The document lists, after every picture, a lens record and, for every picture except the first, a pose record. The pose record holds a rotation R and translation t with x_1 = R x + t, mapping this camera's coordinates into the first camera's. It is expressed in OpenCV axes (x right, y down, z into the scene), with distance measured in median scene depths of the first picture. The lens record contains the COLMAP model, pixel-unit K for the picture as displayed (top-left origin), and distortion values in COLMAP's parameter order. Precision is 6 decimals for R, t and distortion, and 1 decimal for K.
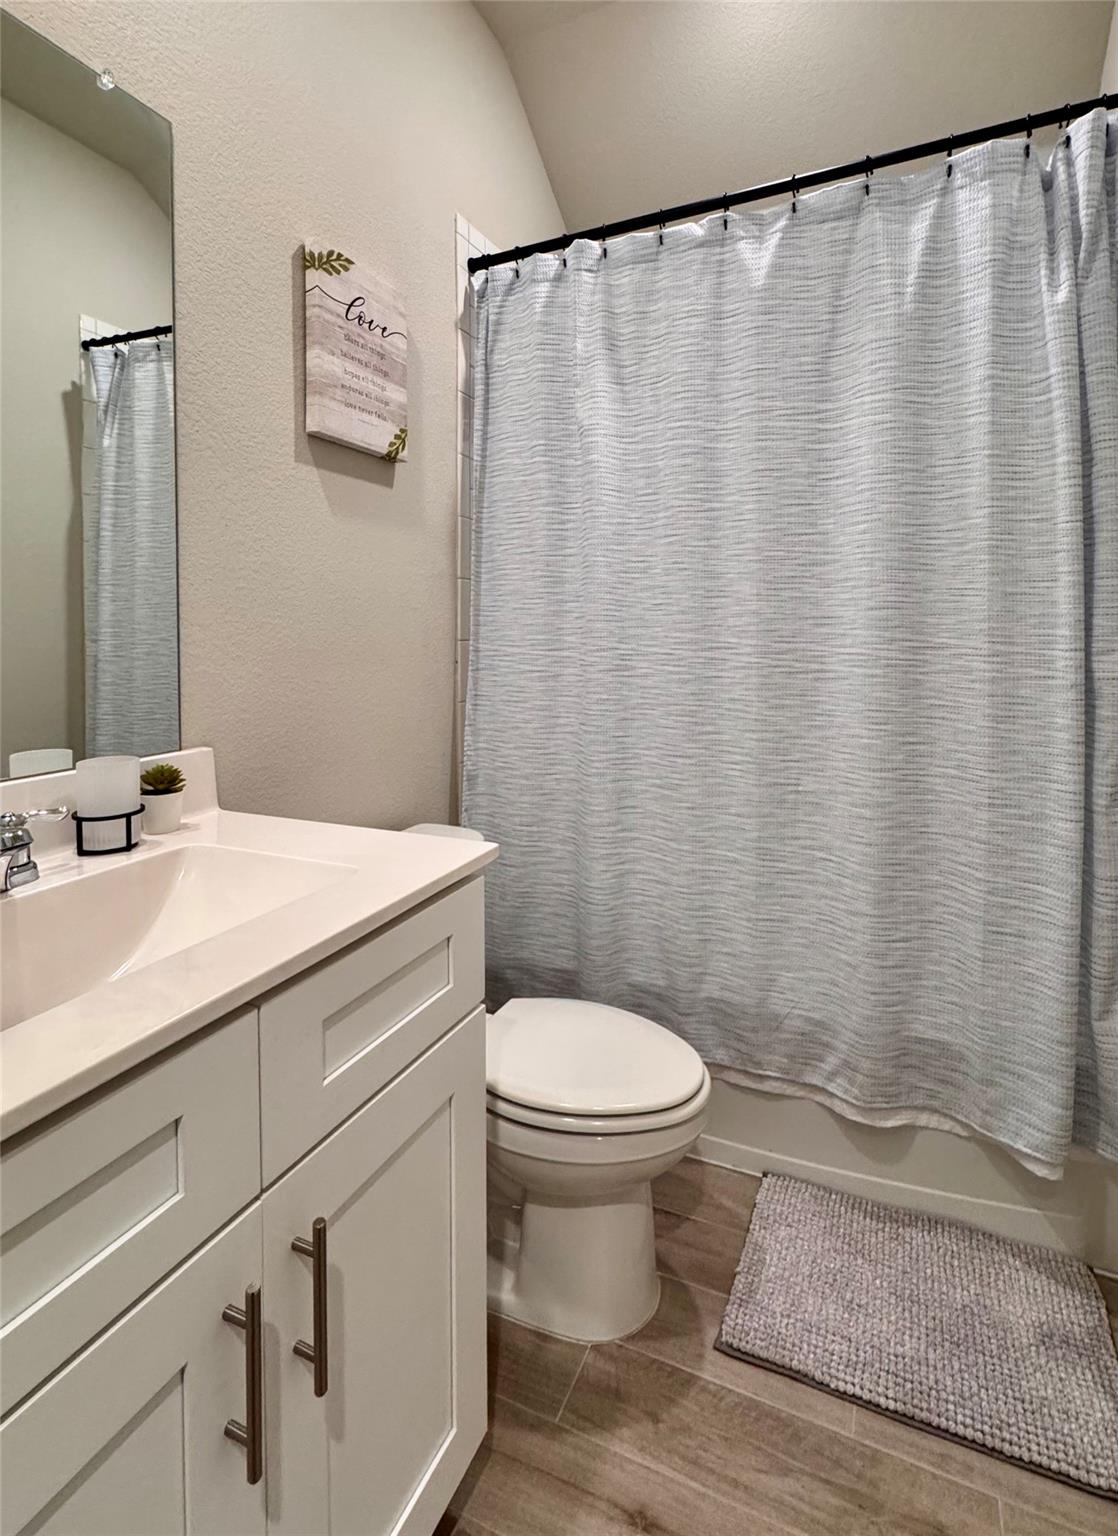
lens RADIAL K [[660.3, 0, 611.3], [0, 660.3, 769.8], [0, 0, 1]] dist [-0.002334, 0.000416]
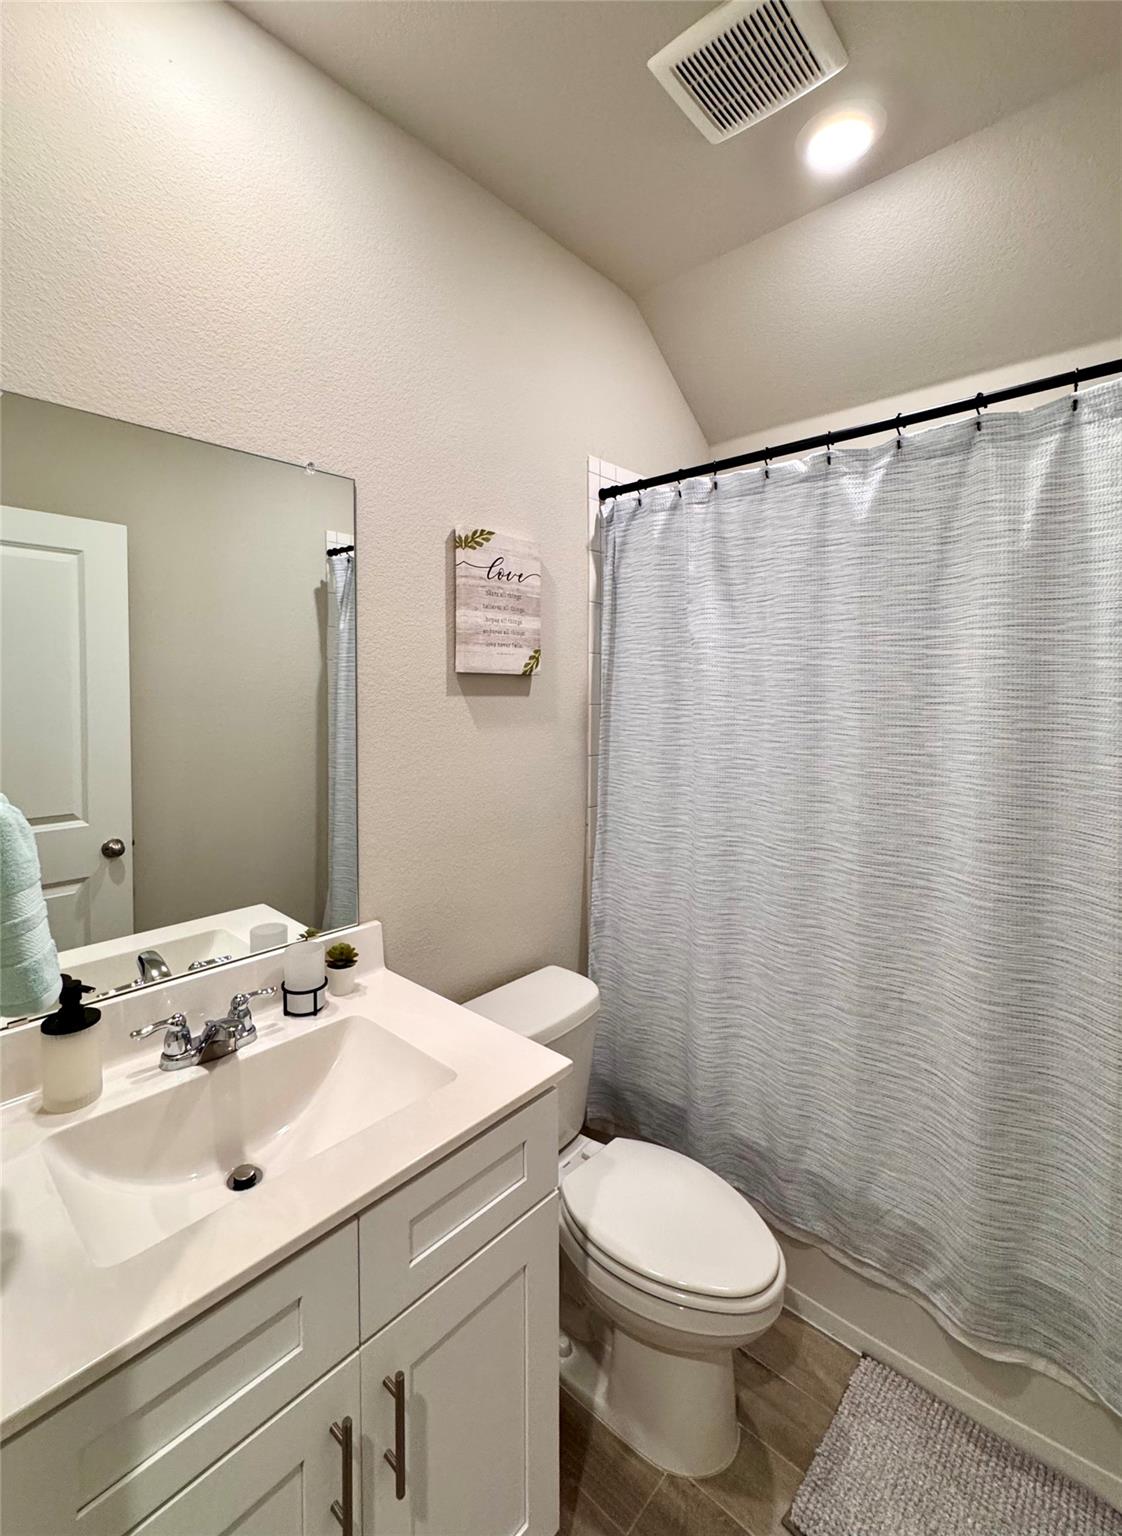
lens RADIAL K [[660.3, 0, 613.3], [0, 660.3, 769.8], [0, 0, 1]] dist [-0.002334, 0.000416]
pose [[0.946942, 0.049098, -0.317633, 0.179560], [-0.044213, 0.998767, 0.022572, -0.320338], [0.318349, -0.007331, 0.947945, -0.054207]]
